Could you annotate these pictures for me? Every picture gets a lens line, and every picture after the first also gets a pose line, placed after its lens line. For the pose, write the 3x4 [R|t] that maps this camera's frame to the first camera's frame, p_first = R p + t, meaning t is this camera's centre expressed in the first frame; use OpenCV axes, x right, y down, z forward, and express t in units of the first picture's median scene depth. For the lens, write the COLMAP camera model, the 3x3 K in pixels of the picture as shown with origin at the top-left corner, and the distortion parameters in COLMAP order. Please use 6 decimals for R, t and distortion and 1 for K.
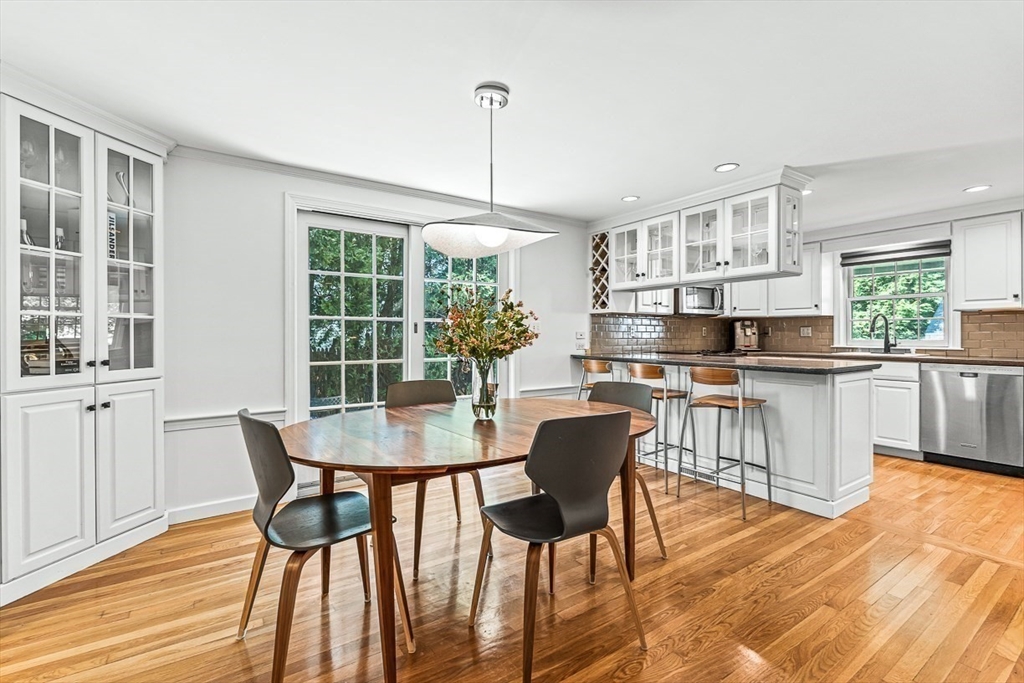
lens RADIAL K [[456.5, 0, 511.4], [0, 456.5, 334.8], [0, 0, 1]] dist [-0.002523, -0.000221]
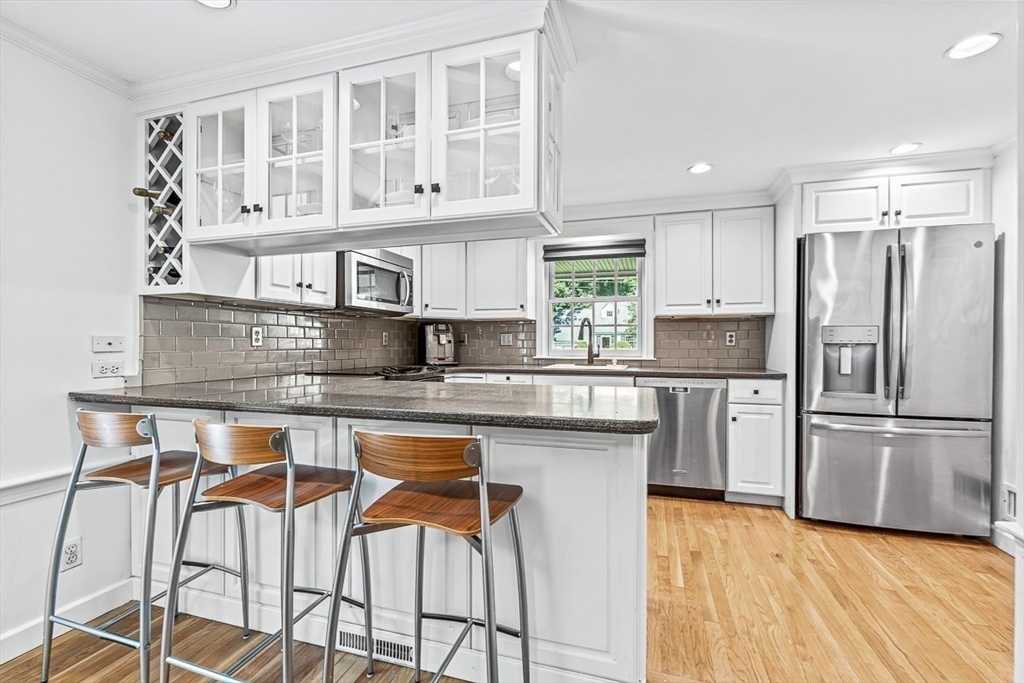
lens RADIAL K [[453.4, 0, 515.0], [0, 453.4, 343.9], [0, 0, 1]] dist [-0.002074, -0.000131]
pose [[0.774831, 0.000060, 0.632168, 0.177982], [-0.001049, 0.999999, 0.001191, 0.000144], [-0.632167, -0.001586, 0.774830, 0.433471]]
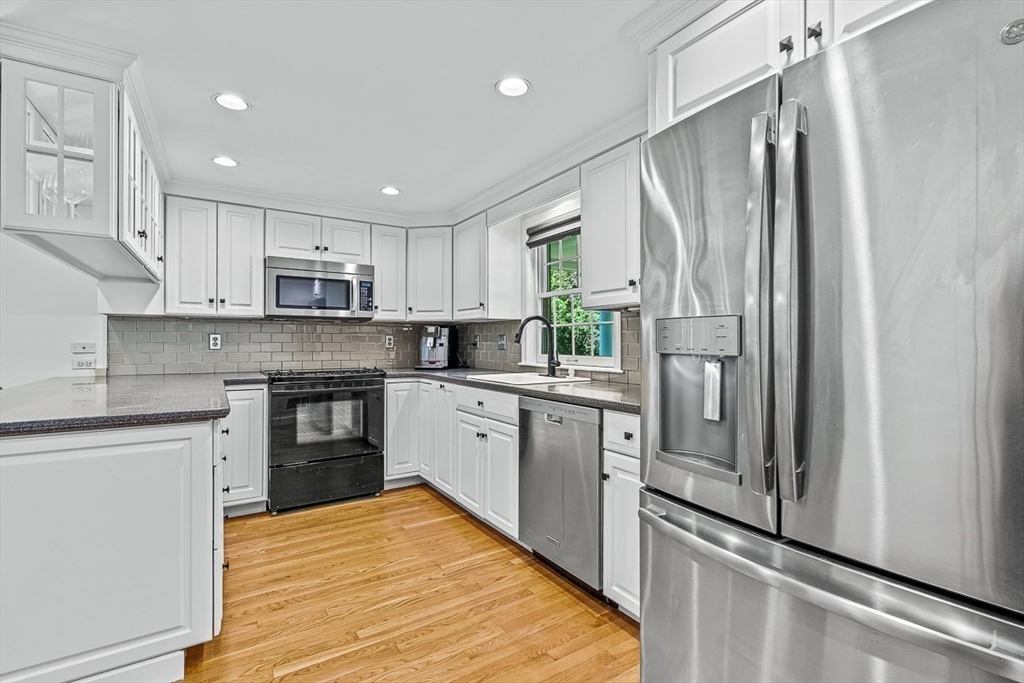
lens RADIAL K [[463.0, 0, 512.0], [0, 463.0, 341.5], [0, 0, 1]] dist [-0.002018, -0.000305]
pose [[0.999801, 0.000795, -0.019936, 0.786302], [-0.000837, 0.999997, -0.002094, -0.007363], [0.019934, 0.002111, 0.999799, 0.333093]]
